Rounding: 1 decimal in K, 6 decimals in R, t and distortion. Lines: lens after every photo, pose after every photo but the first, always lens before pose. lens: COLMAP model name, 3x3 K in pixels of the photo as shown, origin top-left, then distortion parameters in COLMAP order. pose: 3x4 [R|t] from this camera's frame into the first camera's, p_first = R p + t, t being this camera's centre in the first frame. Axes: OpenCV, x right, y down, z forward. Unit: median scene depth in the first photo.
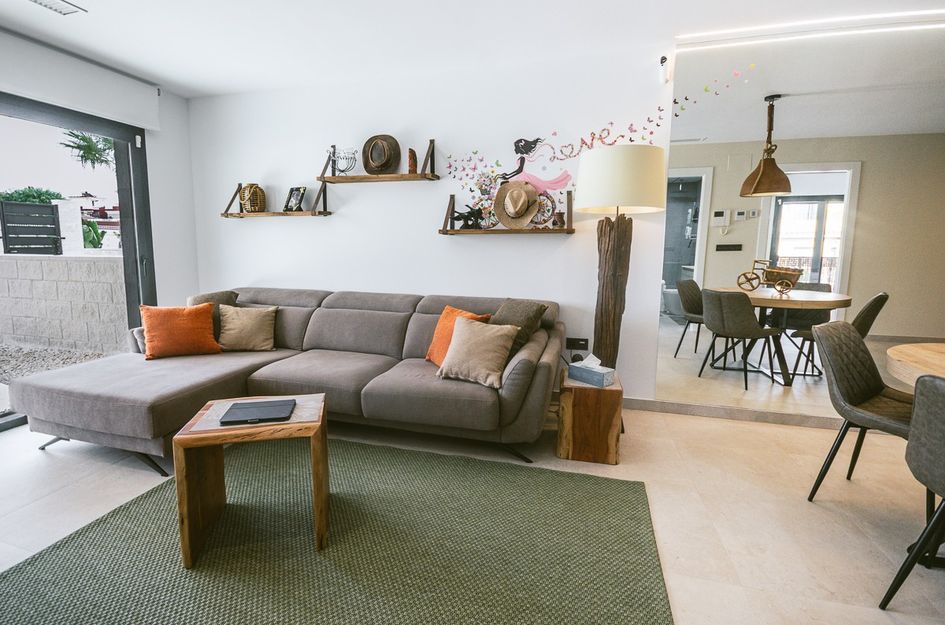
lens RADIAL K [[422.3, 0, 435.7], [0, 422.3, 294.4], [0, 0, 1]] dist [0.000895, 0.000088]
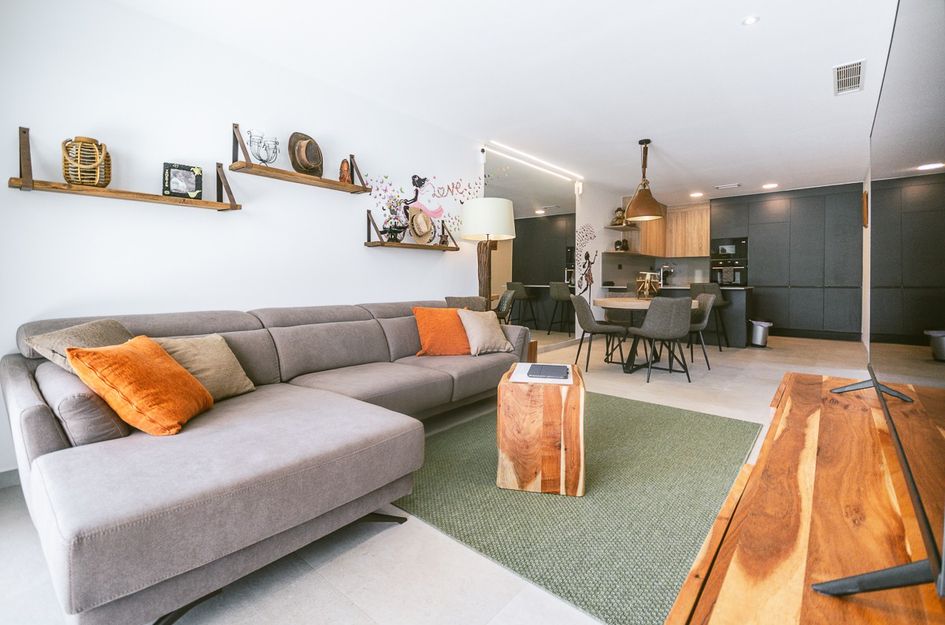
lens RADIAL K [[426.4, 0, 473.4], [0, 426.4, 290.4], [0, 0, 1]] dist [-0.000112, 0.000290]
pose [[0.413668, -0.026707, 0.910036, -0.878622], [0.111523, 0.993528, -0.021537, 0.022274], [-0.903571, 0.110399, 0.413969, 0.343436]]
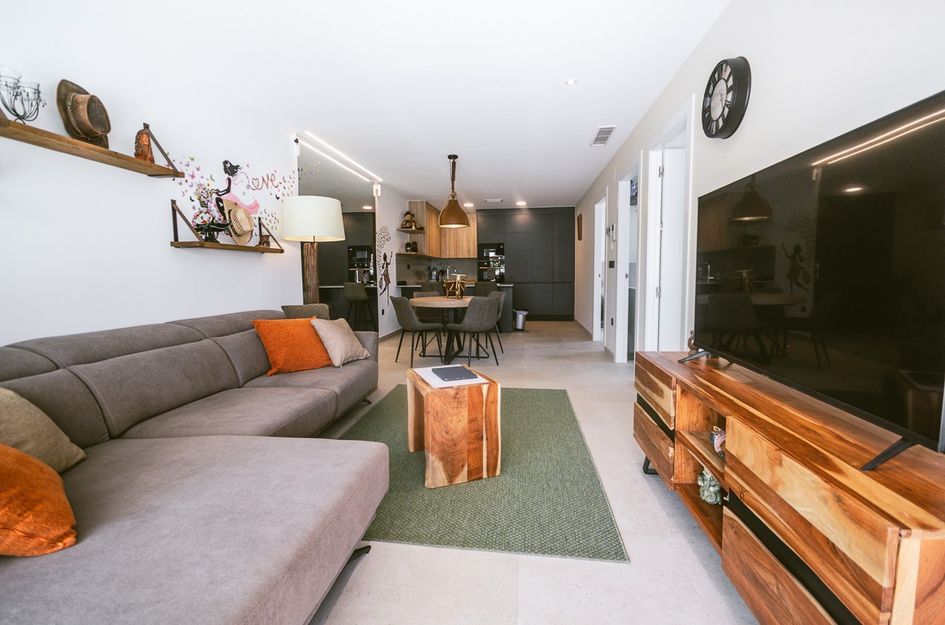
lens RADIAL K [[416.4, 0, 472.5], [0, 416.4, 312.5], [0, 0, 1]] dist [-0.000365, 0.000022]
pose [[-0.149514, -0.092874, 0.984388, -0.921139], [0.129541, 0.985157, 0.112623, -0.032083], [-0.980237, 0.144357, -0.135264, 0.581266]]
